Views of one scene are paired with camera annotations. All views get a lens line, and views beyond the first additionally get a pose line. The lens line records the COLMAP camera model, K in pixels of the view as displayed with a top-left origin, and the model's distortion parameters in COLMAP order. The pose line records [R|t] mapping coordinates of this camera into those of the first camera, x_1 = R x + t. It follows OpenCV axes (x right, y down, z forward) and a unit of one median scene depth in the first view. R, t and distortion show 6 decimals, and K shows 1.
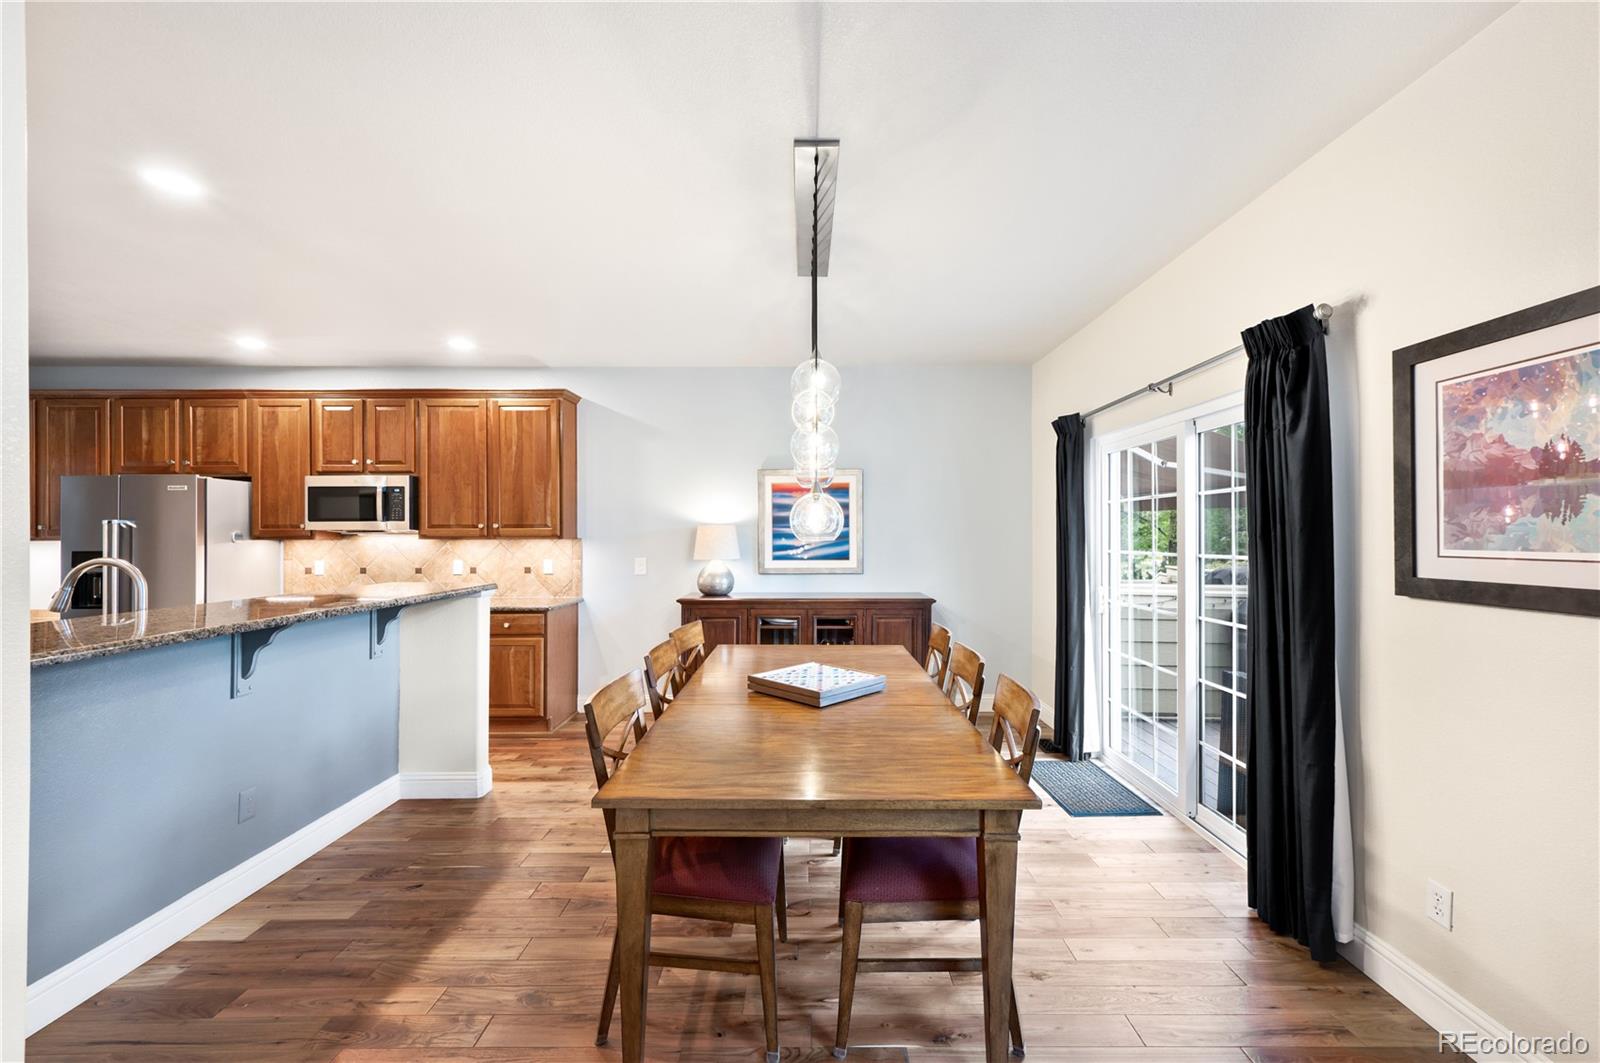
lens RADIAL K [[631.8, 0, 804.9], [0, 631.8, 532.2], [0, 0, 1]] dist [0.001206, 0.000174]
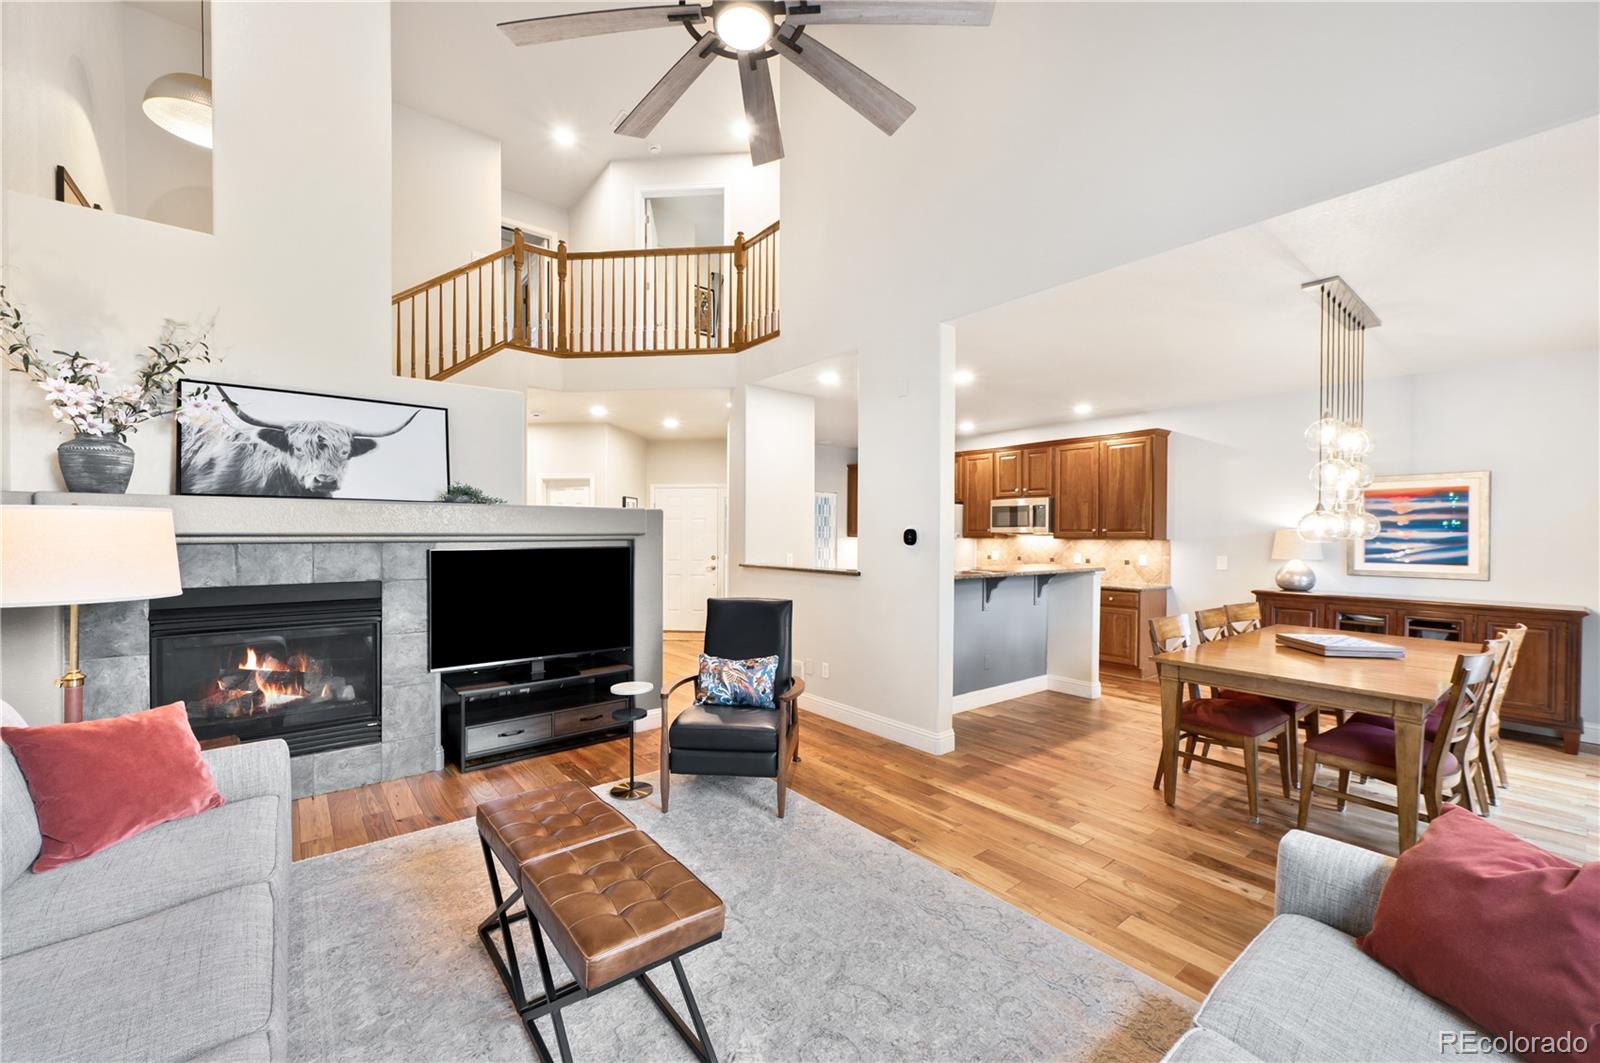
lens RADIAL K [[631.8, 0, 795.0], [0, 631.8, 538.6], [0, 0, 1]] dist [0.001206, 0.000174]
pose [[0.616545, 0.012075, -0.787227, 0.205595], [-0.005192, 0.999923, 0.011271, -0.003341], [0.787302, -0.002862, 0.616560, -0.433594]]
